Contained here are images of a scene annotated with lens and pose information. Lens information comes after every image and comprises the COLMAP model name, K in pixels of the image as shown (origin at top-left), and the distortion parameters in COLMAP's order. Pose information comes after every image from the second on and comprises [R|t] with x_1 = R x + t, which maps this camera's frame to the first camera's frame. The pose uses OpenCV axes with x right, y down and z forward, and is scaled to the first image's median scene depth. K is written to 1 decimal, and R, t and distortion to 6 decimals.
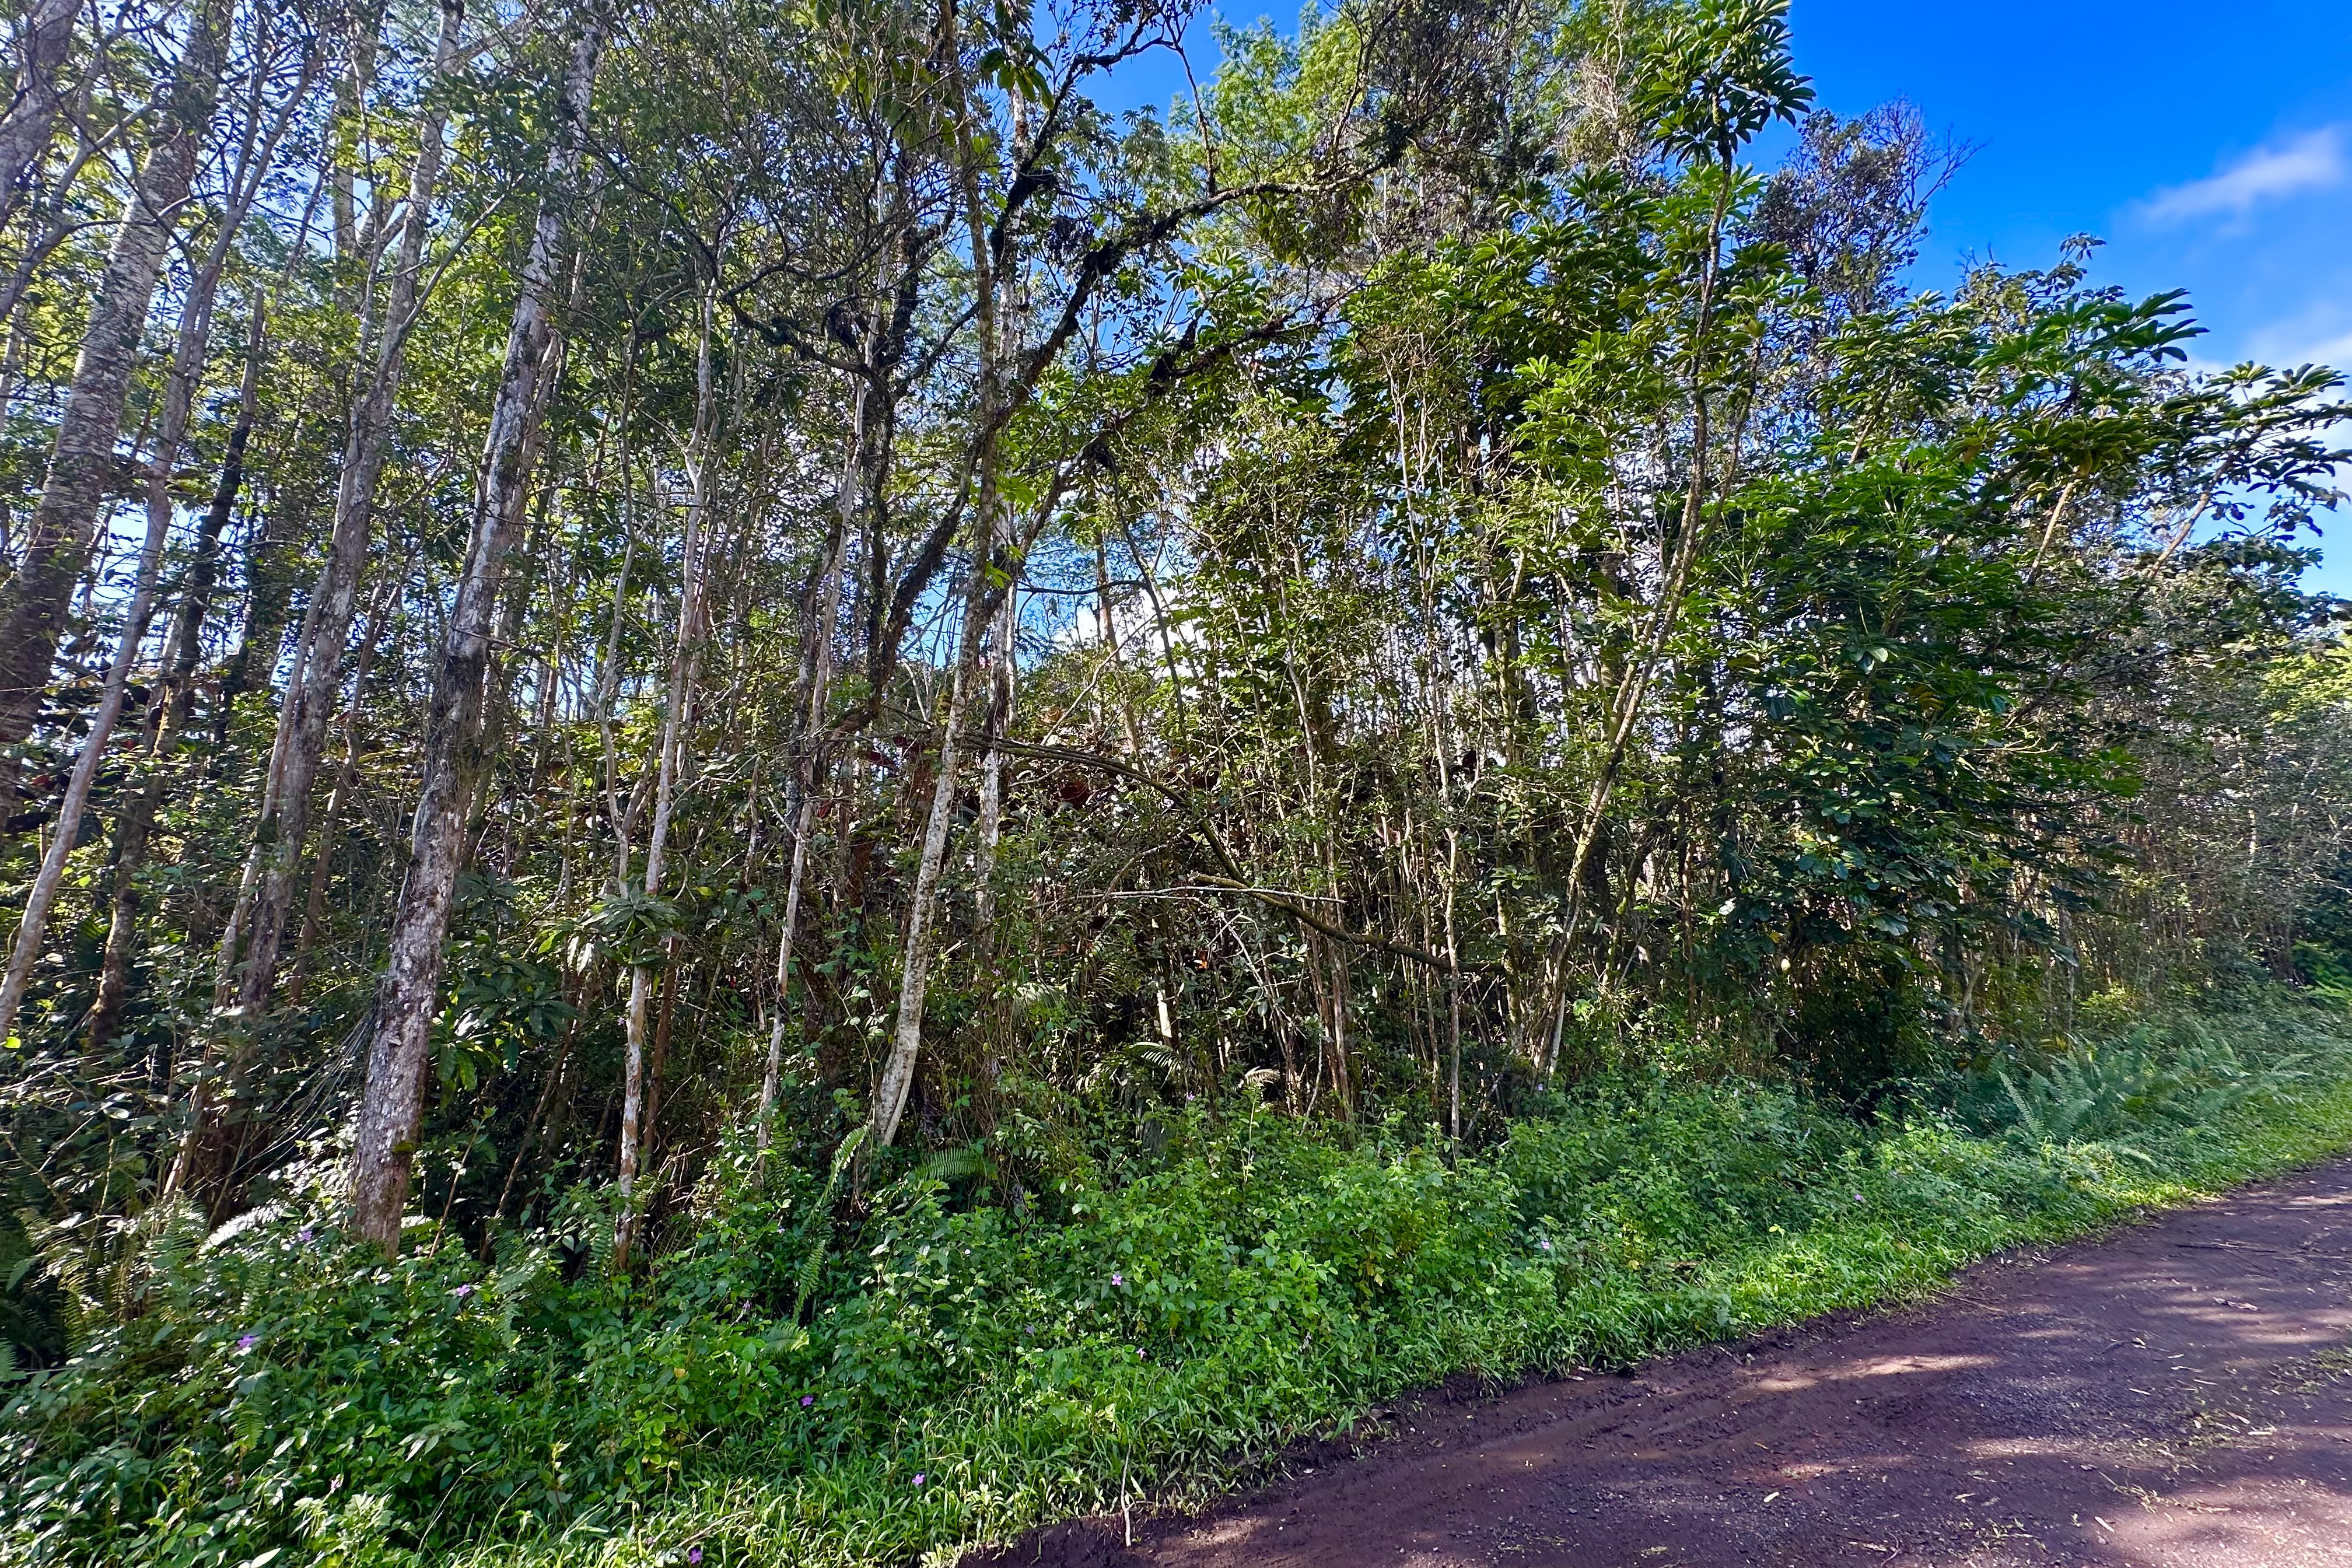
lens RADIAL K [[927.5, 0, 1173.8], [0, 927.5, 777.1], [0, 0, 1]] dist [0.000700, 0.000117]
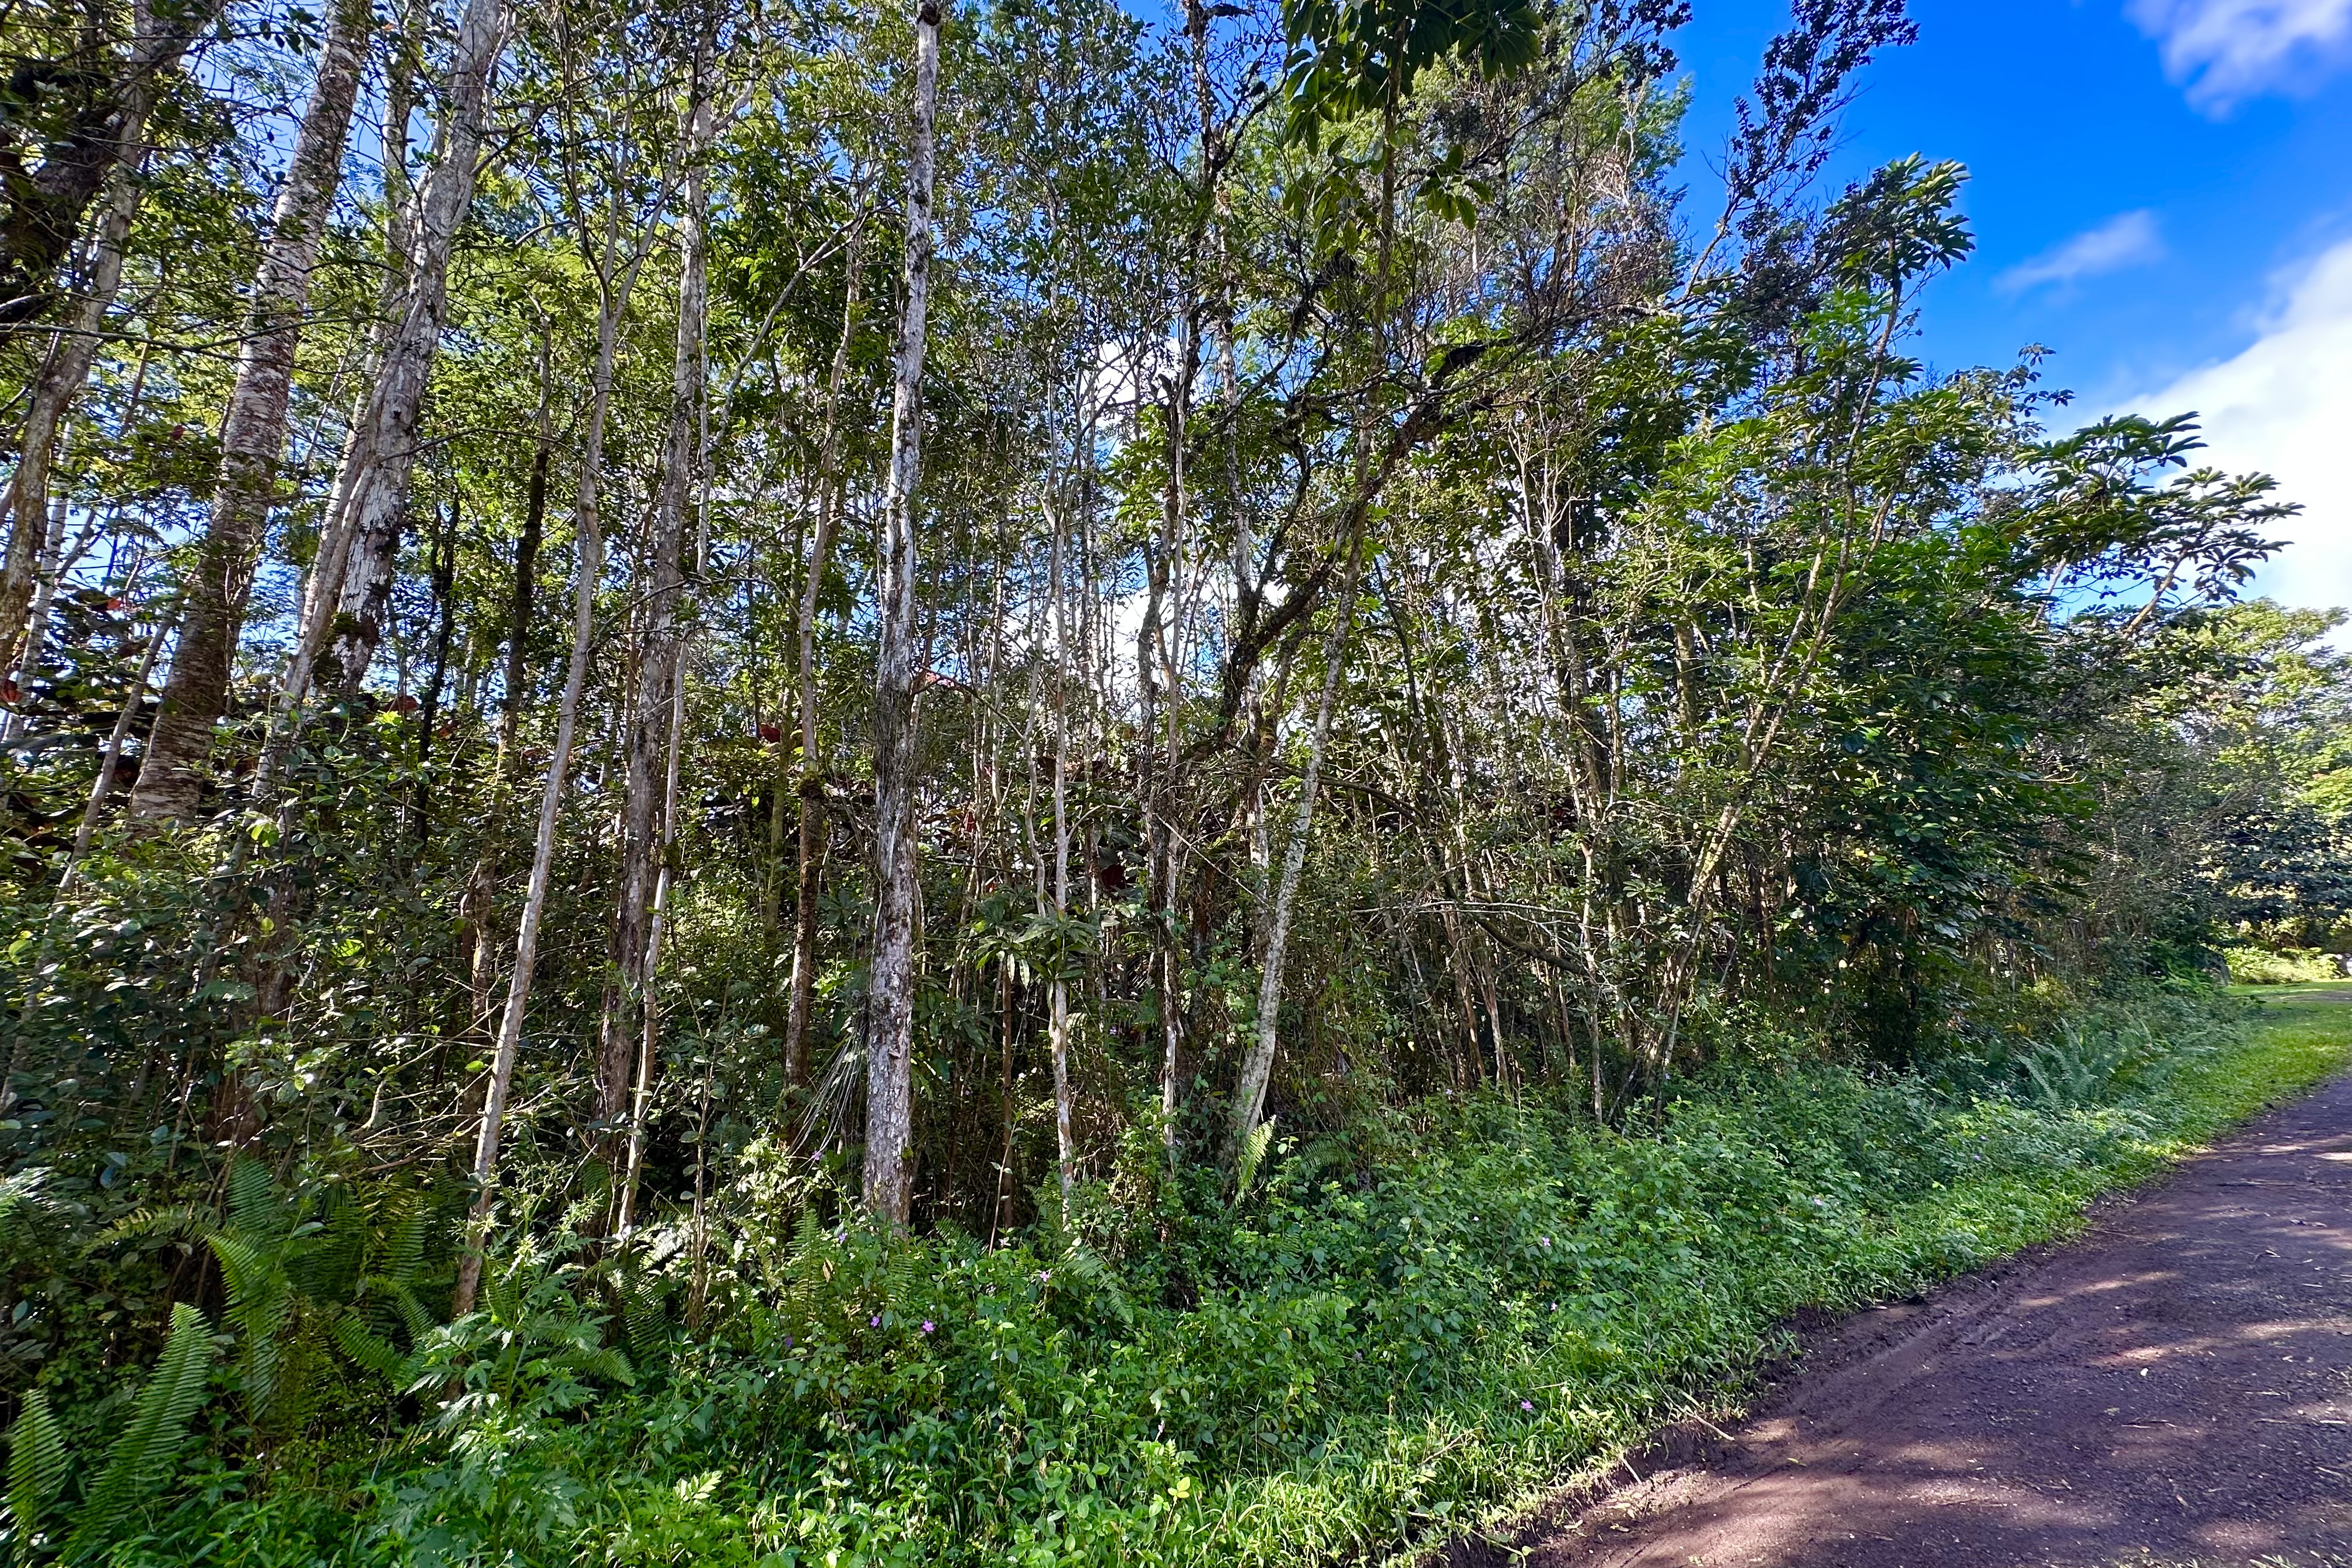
lens RADIAL K [[927.5, 0, 1173.8], [0, 927.5, 777.1], [0, 0, 1]] dist [0.000700, 0.000117]
pose [[0.992793, 0.006665, 0.119656, -0.359482], [-0.004948, 0.999881, -0.014641, -0.010862], [-0.119739, 0.013944, 0.992707, -0.055825]]
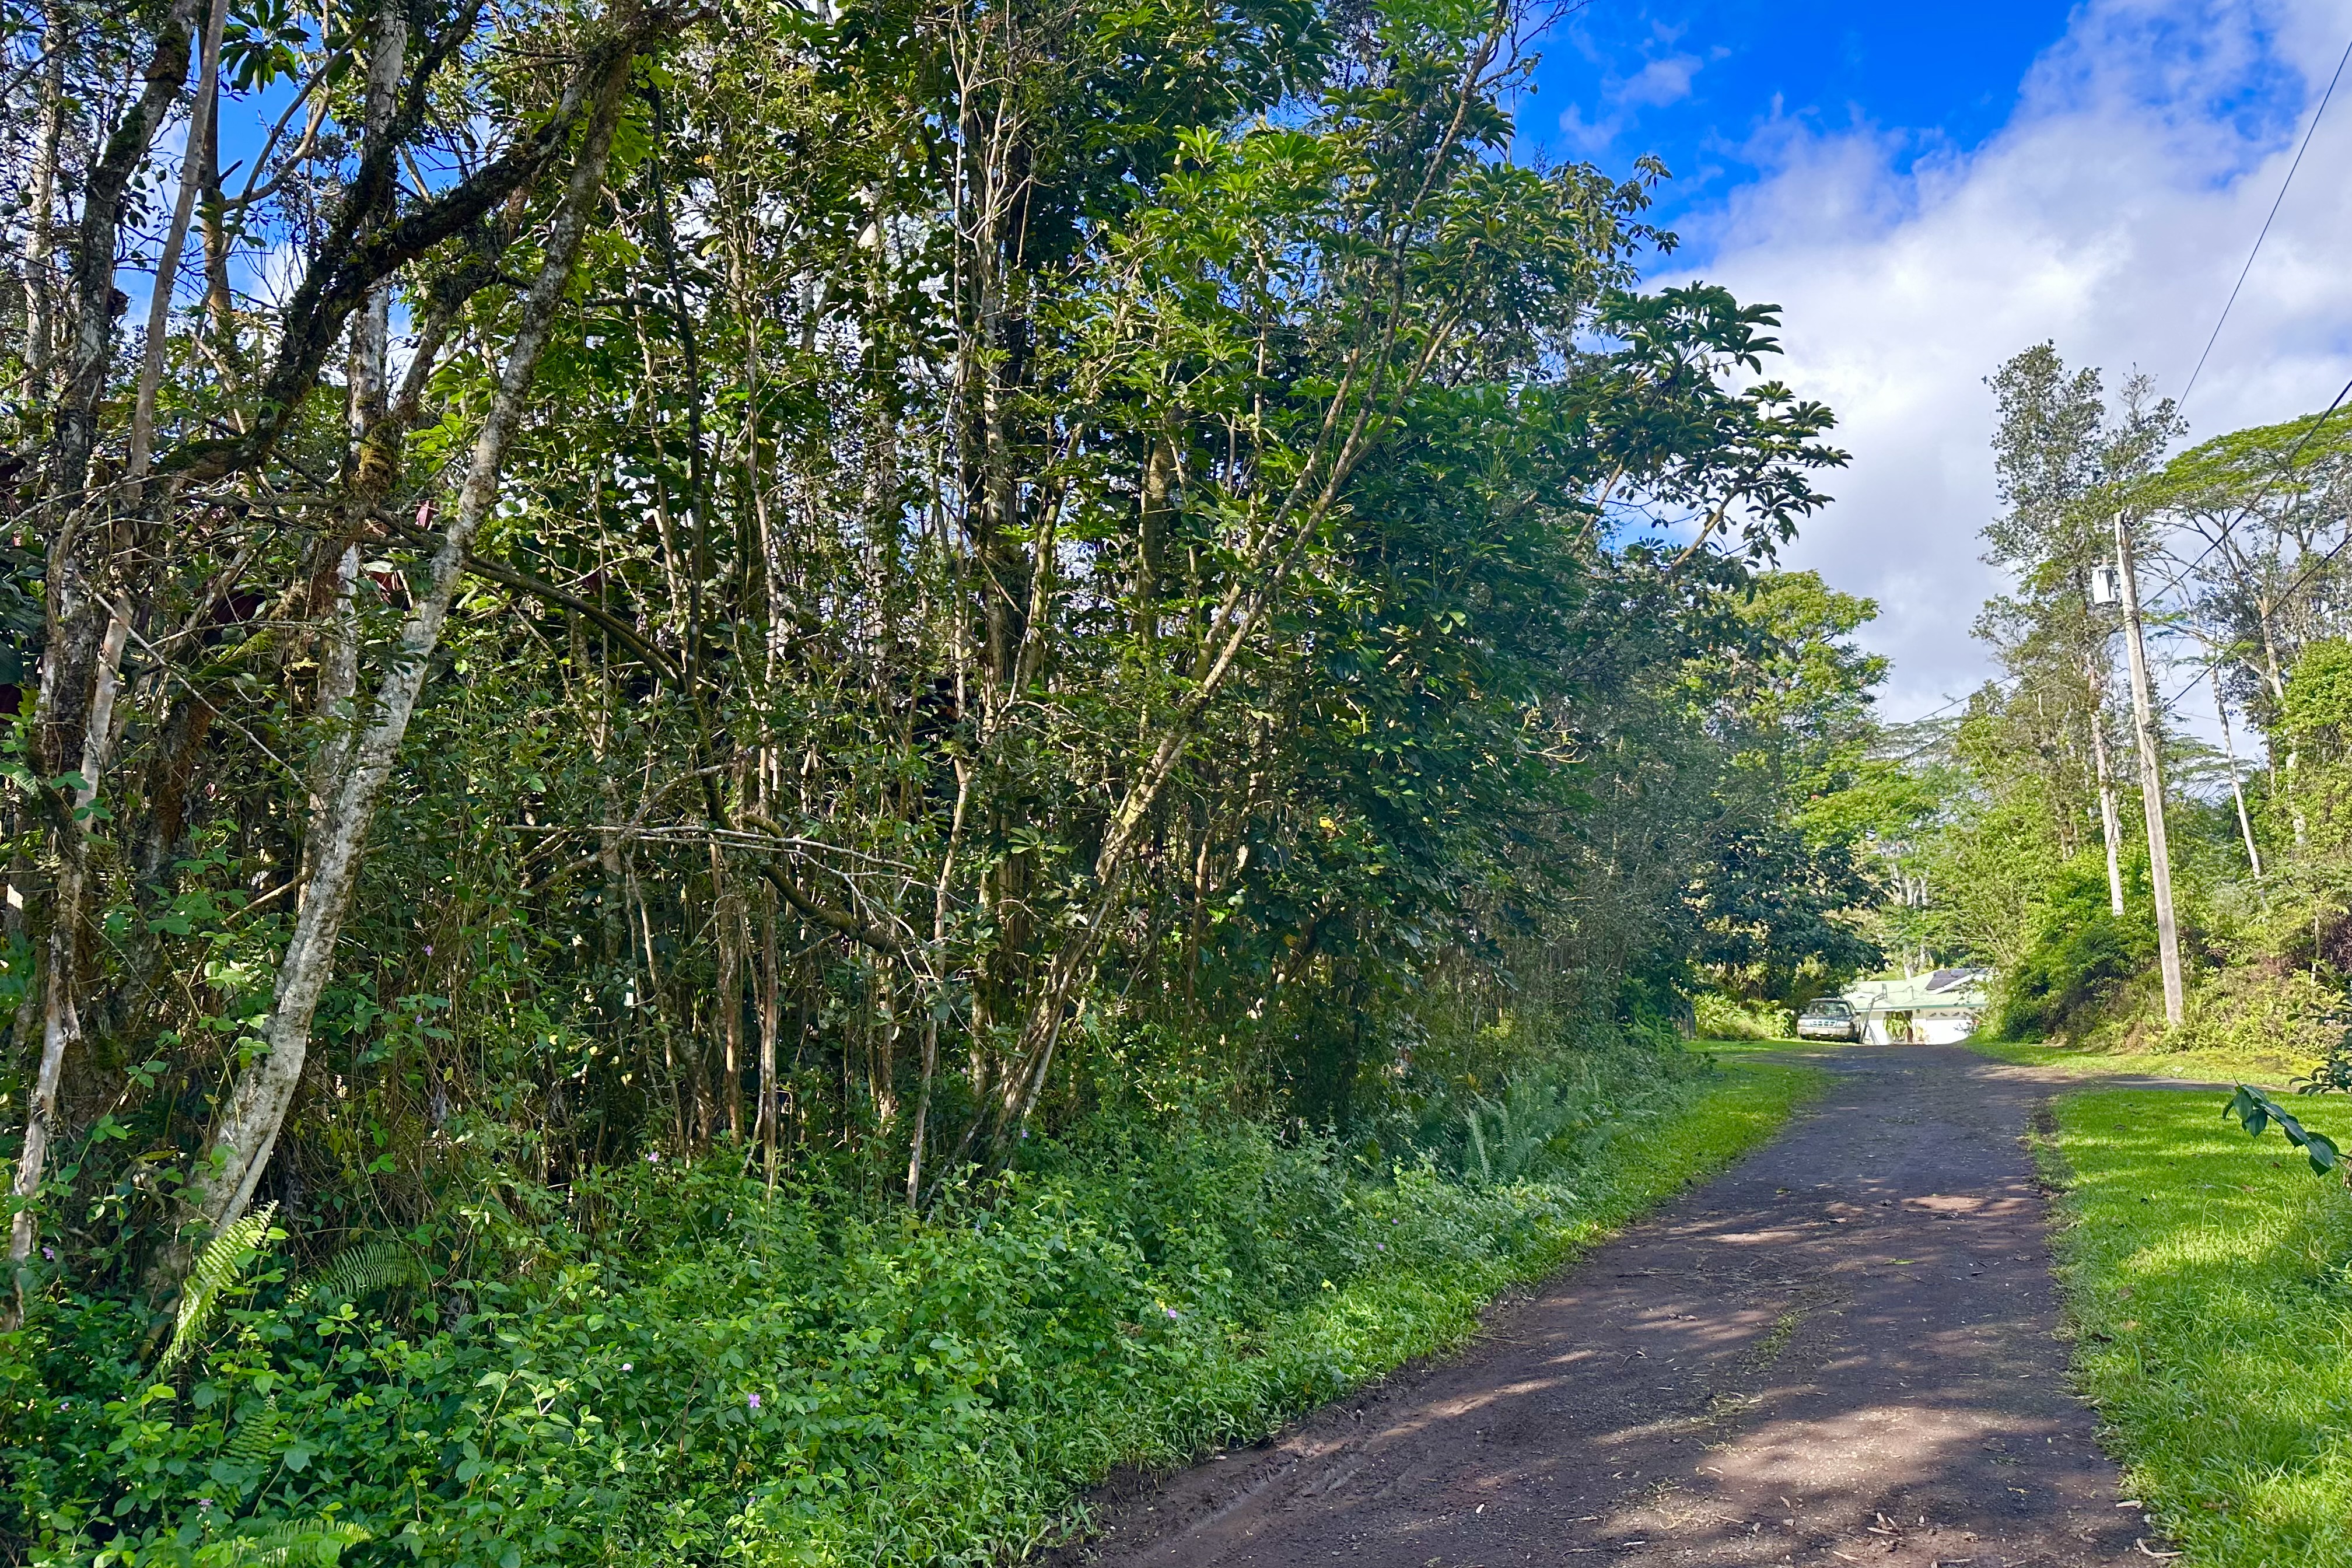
lens RADIAL K [[1619.8, 0, 1160.2], [0, 1619.8, 790.1], [0, 0, 1]] dist [0.157372, -0.329101]
pose [[0.801004, 0.104550, 0.589459, -0.316290], [-0.160734, 0.986038, 0.043528, -0.003586], [-0.576678, -0.129612, 0.806625, -0.056747]]
